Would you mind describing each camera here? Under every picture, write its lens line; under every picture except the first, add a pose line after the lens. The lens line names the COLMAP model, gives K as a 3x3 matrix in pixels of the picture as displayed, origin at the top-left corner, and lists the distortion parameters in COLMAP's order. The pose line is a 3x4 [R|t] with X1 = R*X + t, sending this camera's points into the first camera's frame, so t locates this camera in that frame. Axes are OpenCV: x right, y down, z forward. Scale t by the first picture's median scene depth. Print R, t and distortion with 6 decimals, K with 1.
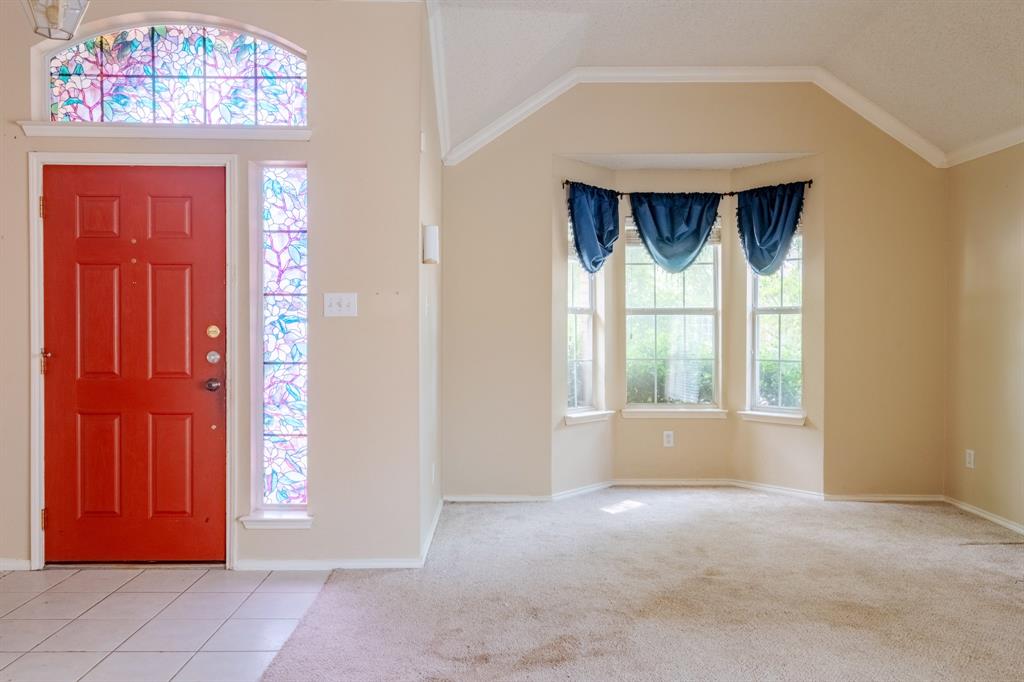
lens RADIAL K [[765.8, 0, 507.3], [0, 765.8, 337.1], [0, 0, 1]] dist [0.008018, 0.015150]
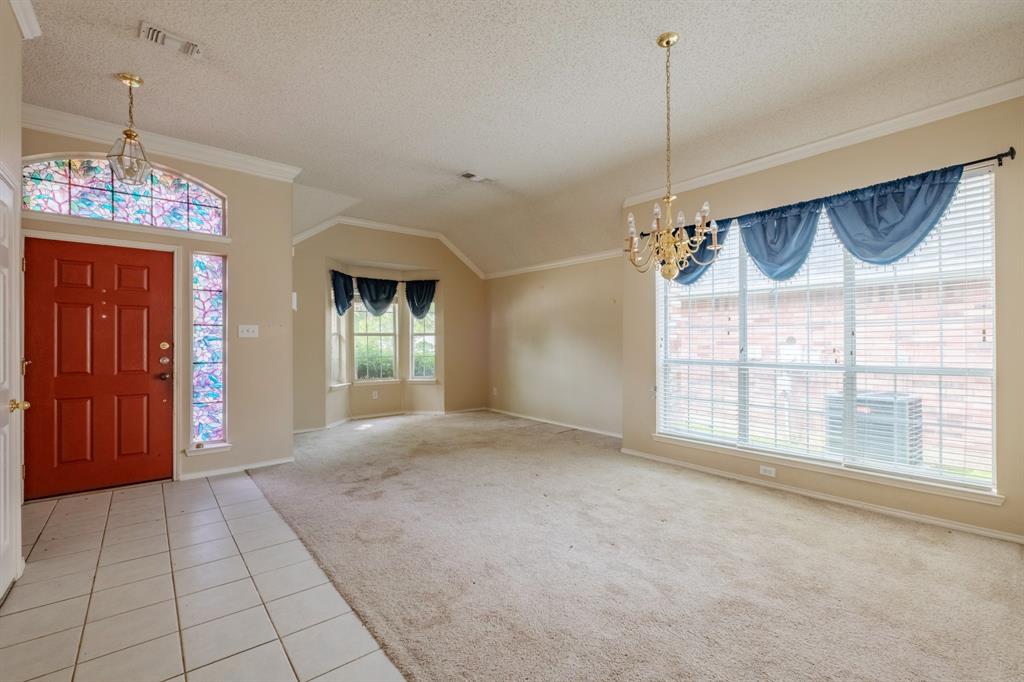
lens RADIAL K [[453.1, 0, 511.6], [0, 453.1, 340.2], [0, 0, 1]] dist [0.002099, -0.001179]
pose [[0.770809, -0.001735, 0.637064, -0.342102], [0.011343, 0.999875, -0.011001, 0.000298], [-0.636966, 0.015706, 0.770732, -0.233523]]
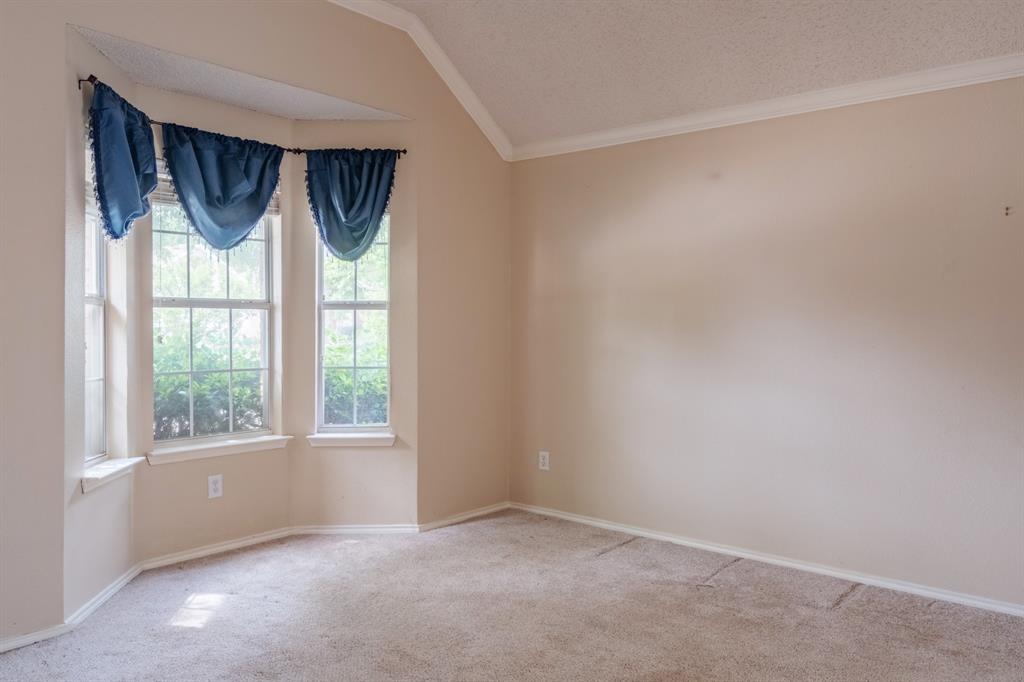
lens RADIAL K [[765.8, 0, 498.3], [0, 765.8, 323.8], [0, 0, 1]] dist [0.008018, 0.015150]
pose [[0.648984, 0.002343, 0.760798, -0.179351], [0.006696, 0.999939, -0.008791, -0.008217], [-0.760772, 0.010799, 0.648929, 0.407929]]
